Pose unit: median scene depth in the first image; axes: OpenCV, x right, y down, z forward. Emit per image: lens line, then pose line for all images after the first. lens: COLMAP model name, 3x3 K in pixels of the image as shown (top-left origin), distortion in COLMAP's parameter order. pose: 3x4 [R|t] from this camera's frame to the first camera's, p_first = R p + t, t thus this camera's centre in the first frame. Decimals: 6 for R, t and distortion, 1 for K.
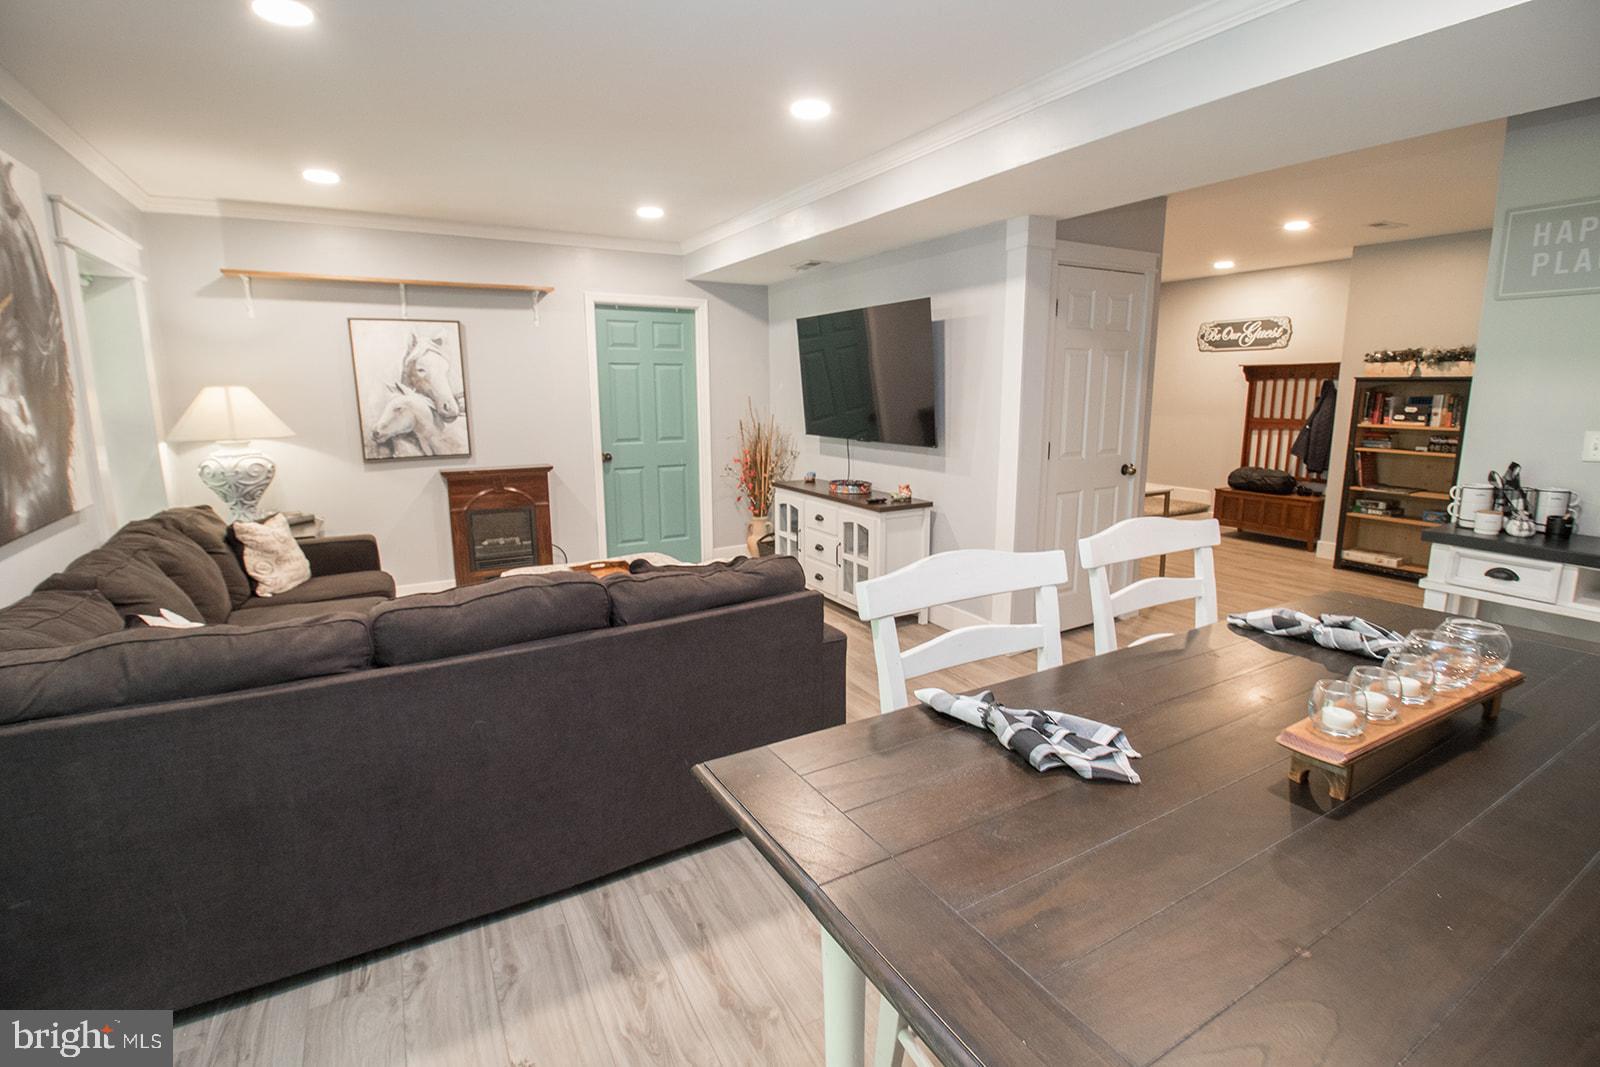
lens RADIAL K [[732.0, 0, 796.5], [0, 732.0, 526.0], [0, 0, 1]] dist [-0.003839, -0.010158]
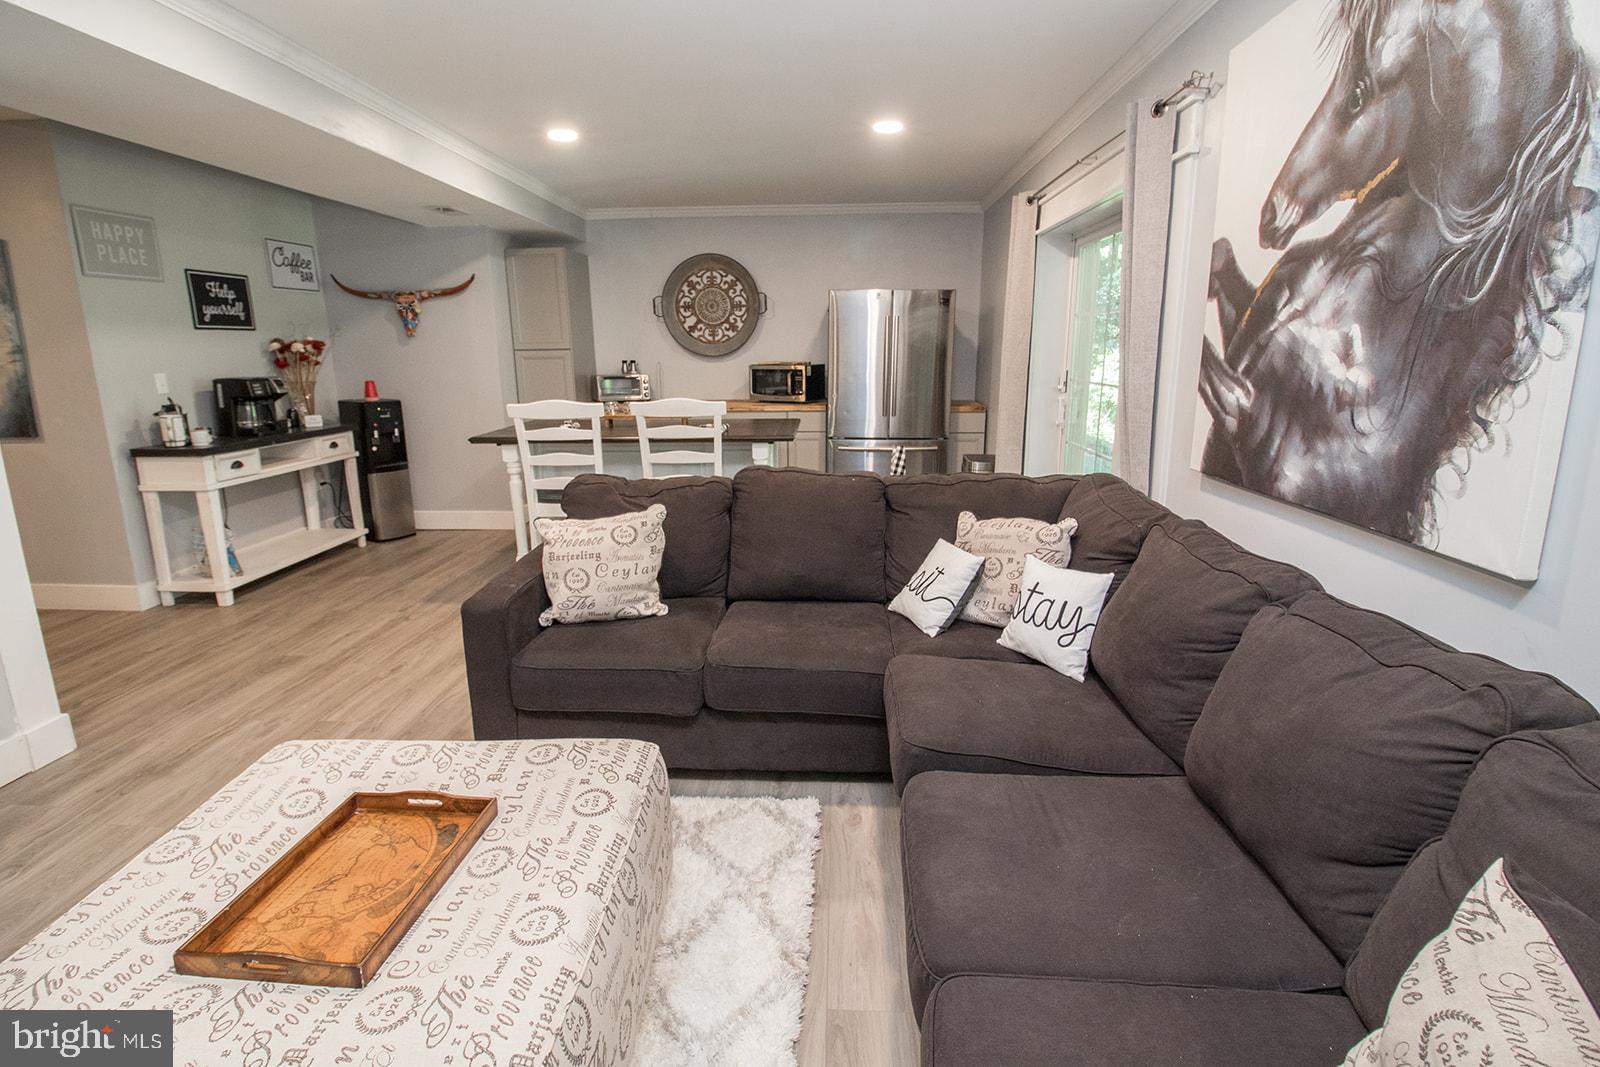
lens RADIAL K [[760.6, 0, 799.3], [0, 760.6, 522.0], [0, 0, 1]] dist [-0.011782, -0.008401]
pose [[-0.845951, -0.110732, 0.521637, -0.505318], [0.110072, 0.920878, 0.373989, -0.163670], [-0.521777, 0.373794, -0.766829, 0.928875]]
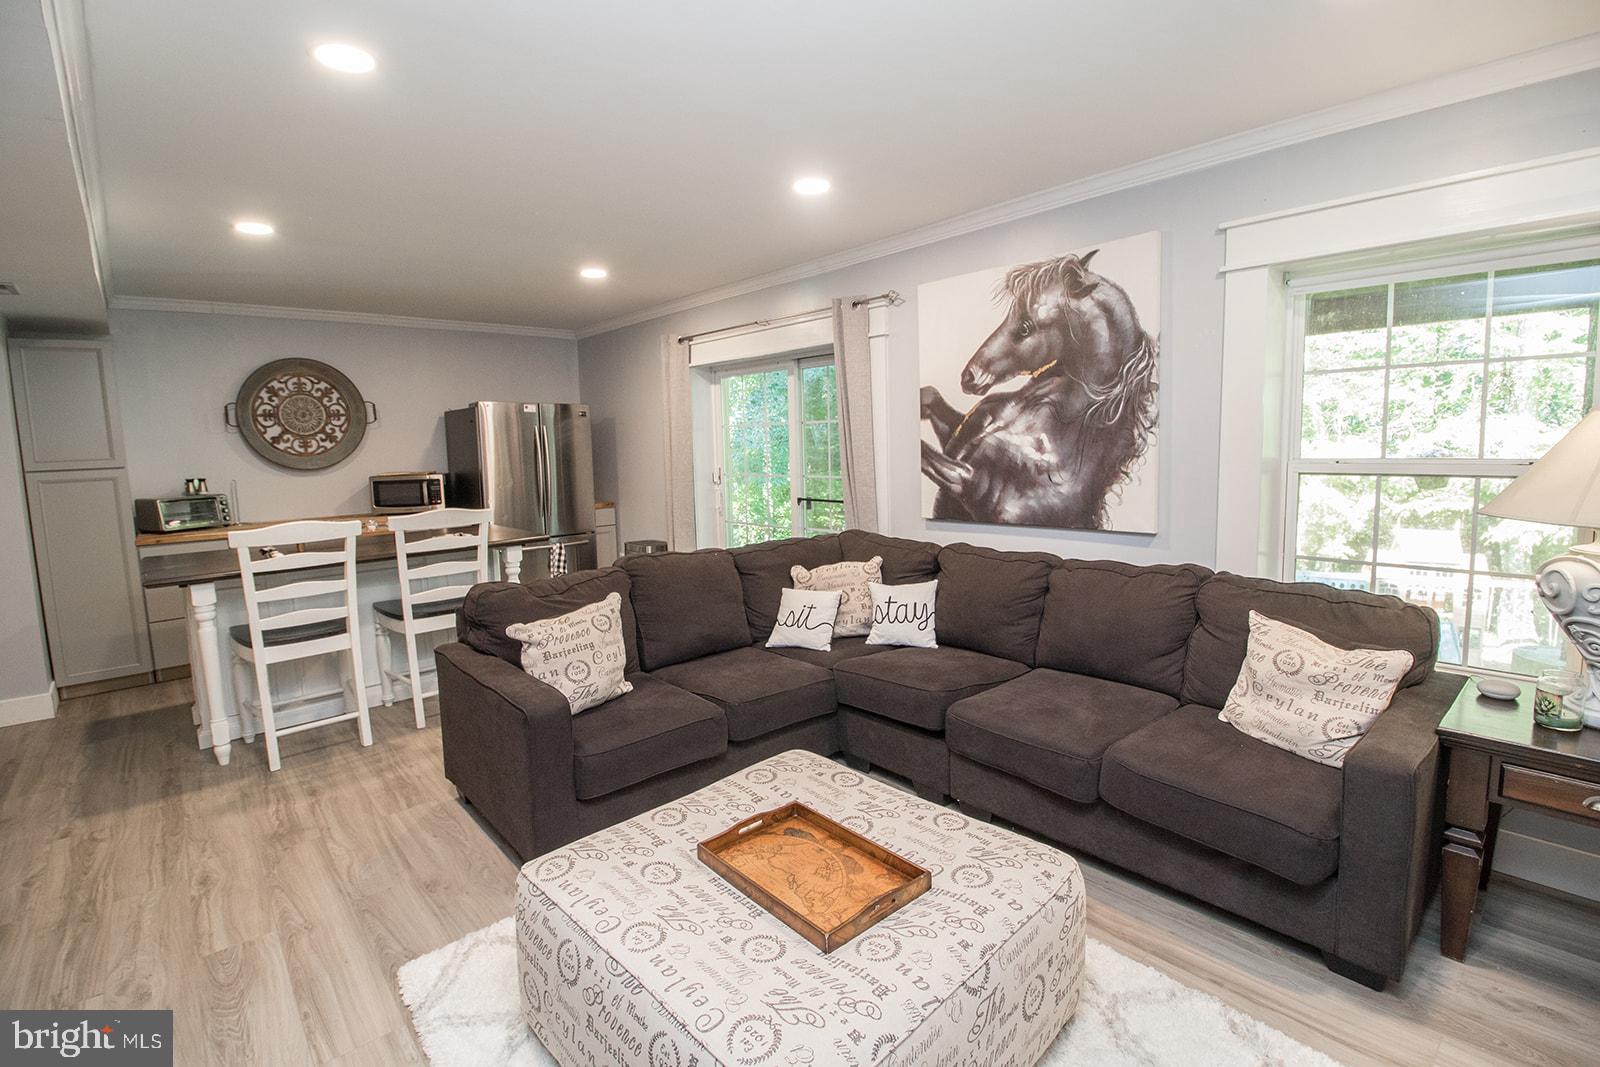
lens RADIAL K [[732.0, 0, 796.4], [0, 732.0, 523.2], [0, 0, 1]] dist [-0.003839, -0.010158]
pose [[-0.977170, 0.052510, -0.205868, -0.145052], [-0.010051, 0.956466, 0.291670, -0.211085], [0.212222, 0.287080, -0.934102, 1.132101]]
